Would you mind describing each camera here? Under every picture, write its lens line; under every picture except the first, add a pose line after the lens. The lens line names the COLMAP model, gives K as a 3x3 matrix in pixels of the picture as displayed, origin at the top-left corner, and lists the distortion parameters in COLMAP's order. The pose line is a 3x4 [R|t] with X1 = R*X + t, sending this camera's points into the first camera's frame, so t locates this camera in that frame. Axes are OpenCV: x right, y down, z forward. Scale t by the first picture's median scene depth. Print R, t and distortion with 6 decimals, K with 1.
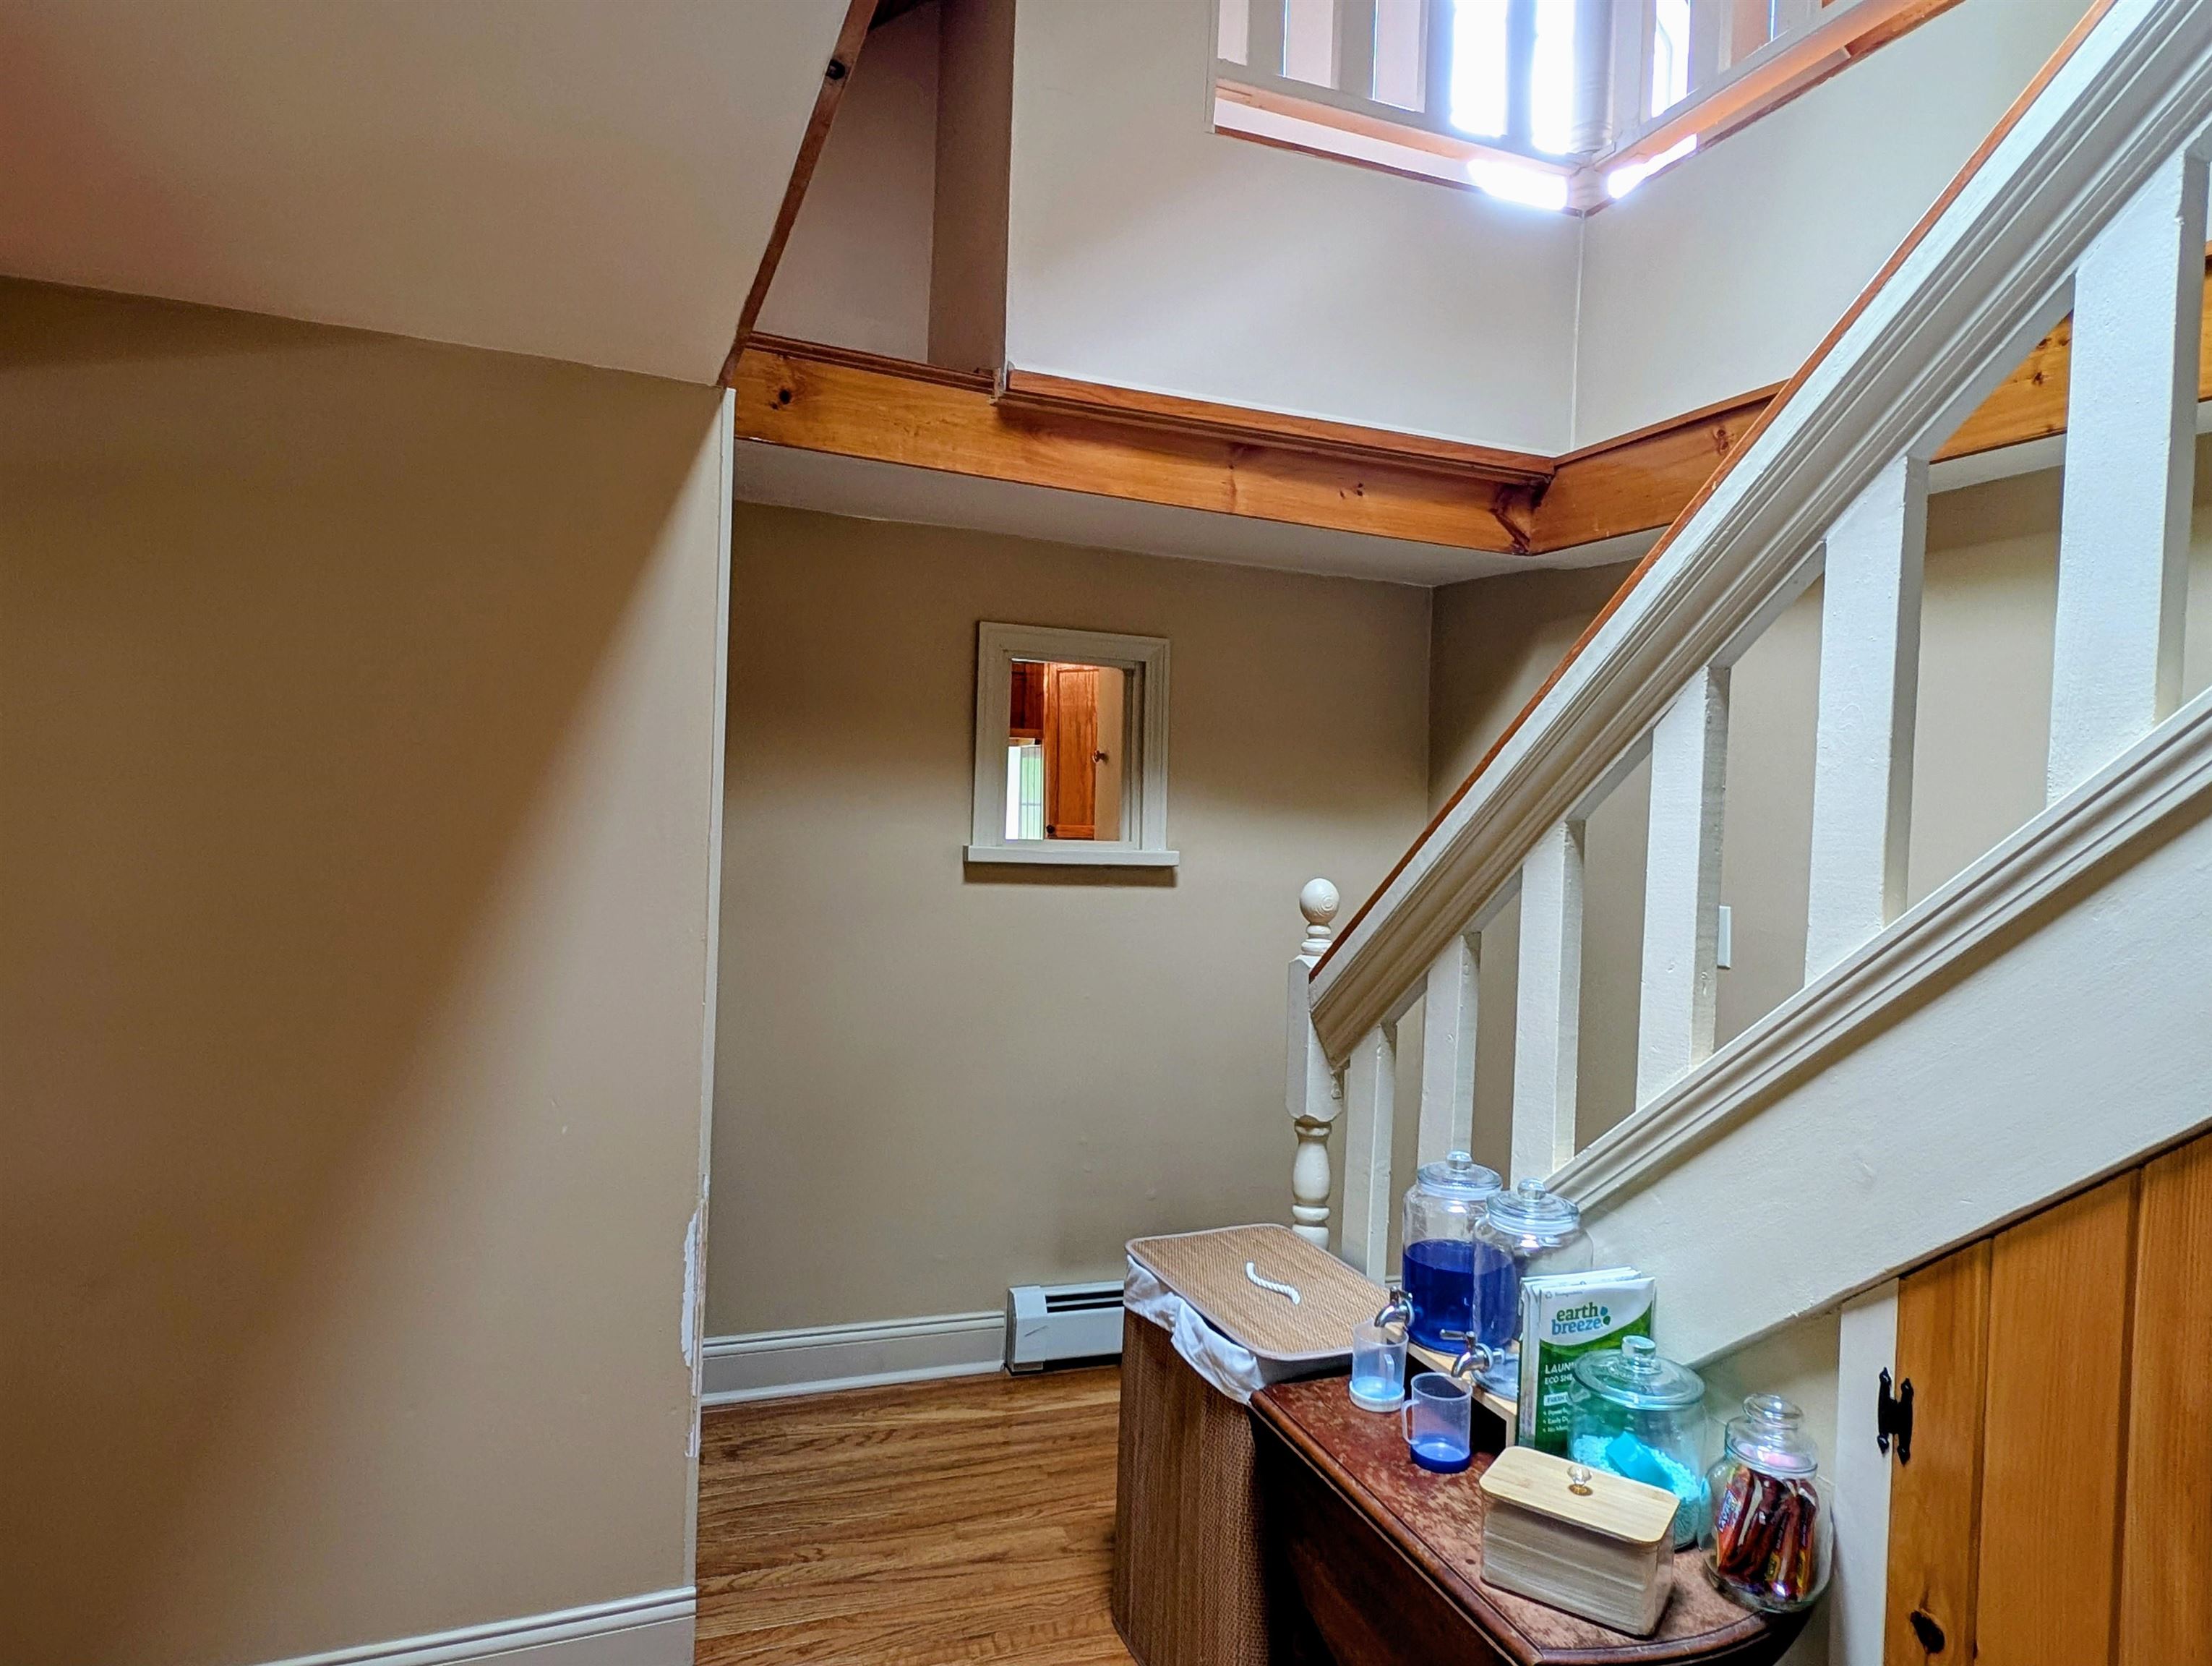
lens RADIAL K [[1339.0, 0, 1104.2], [0, 1339.0, 814.8], [0, 0, 1]] dist [-0.008584, 0.046712]
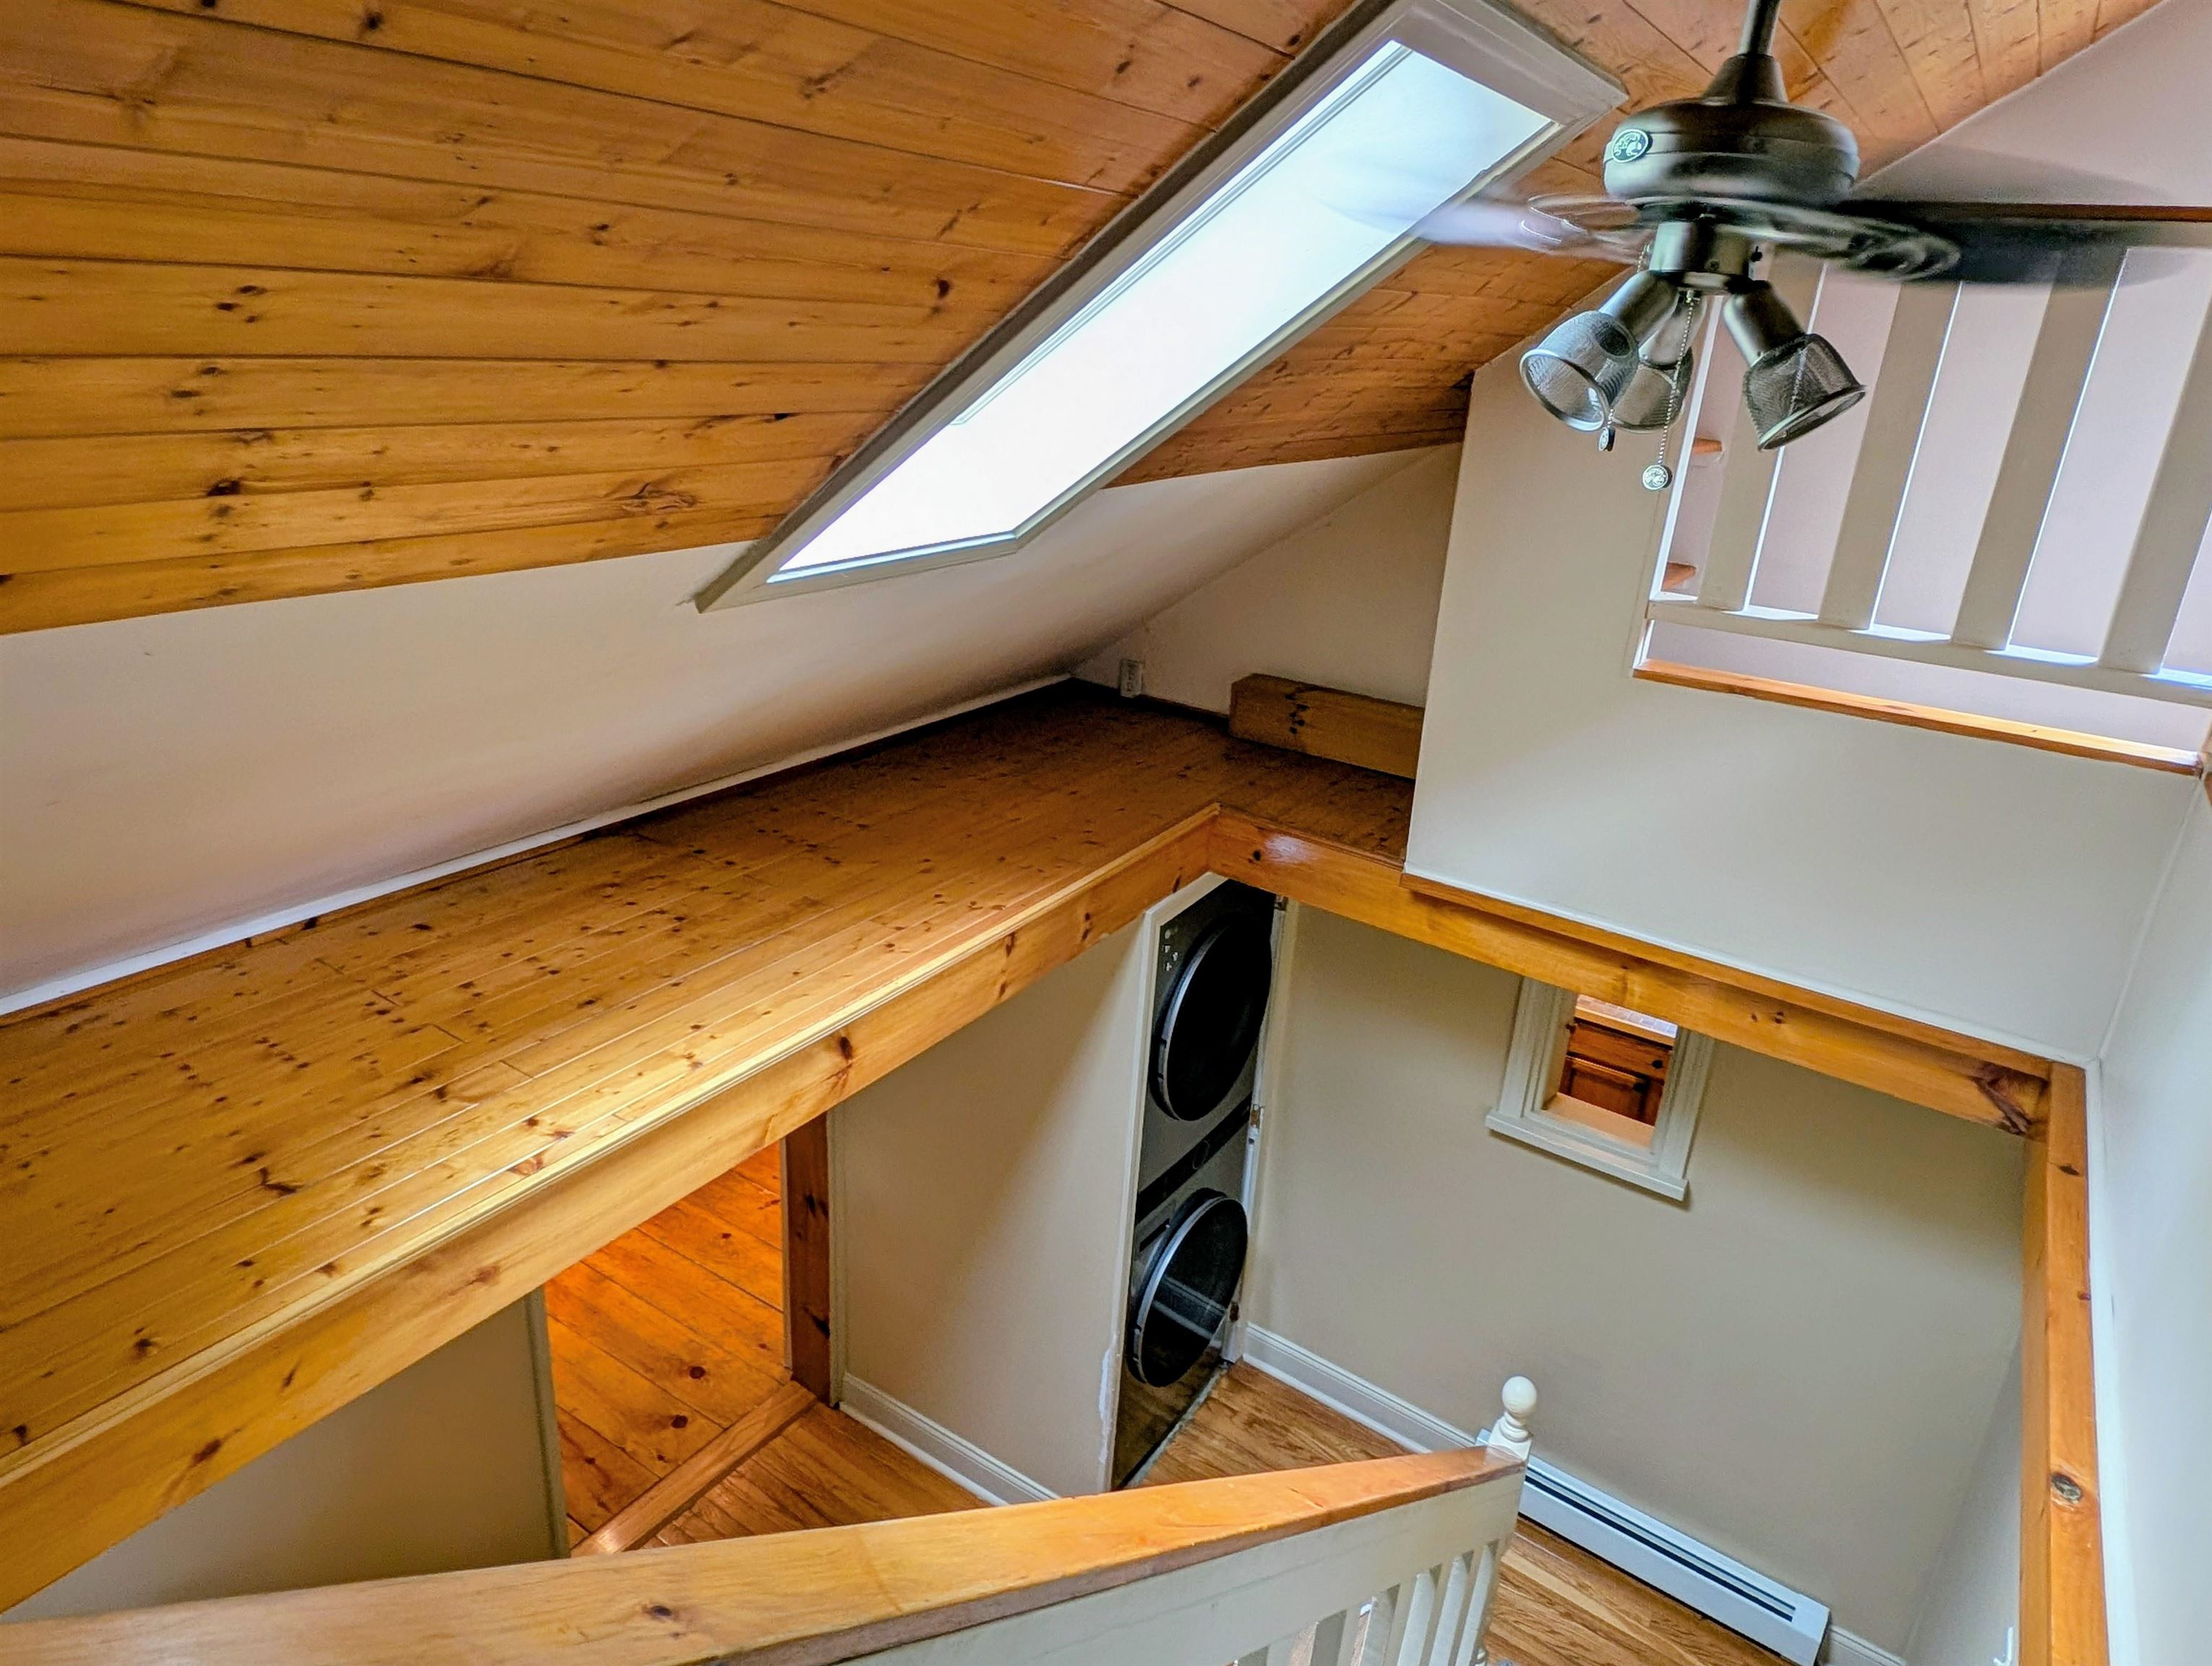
lens RADIAL K [[1356.9, 0, 1106.0], [0, 1356.9, 833.0], [0, 0, 1]] dist [0.037739, -0.029042]
pose [[0.591568, 0.291534, -0.751701, 0.617358], [-0.047322, 0.943285, 0.328595, -0.684978], [0.804865, -0.158815, 0.571813, 0.082521]]
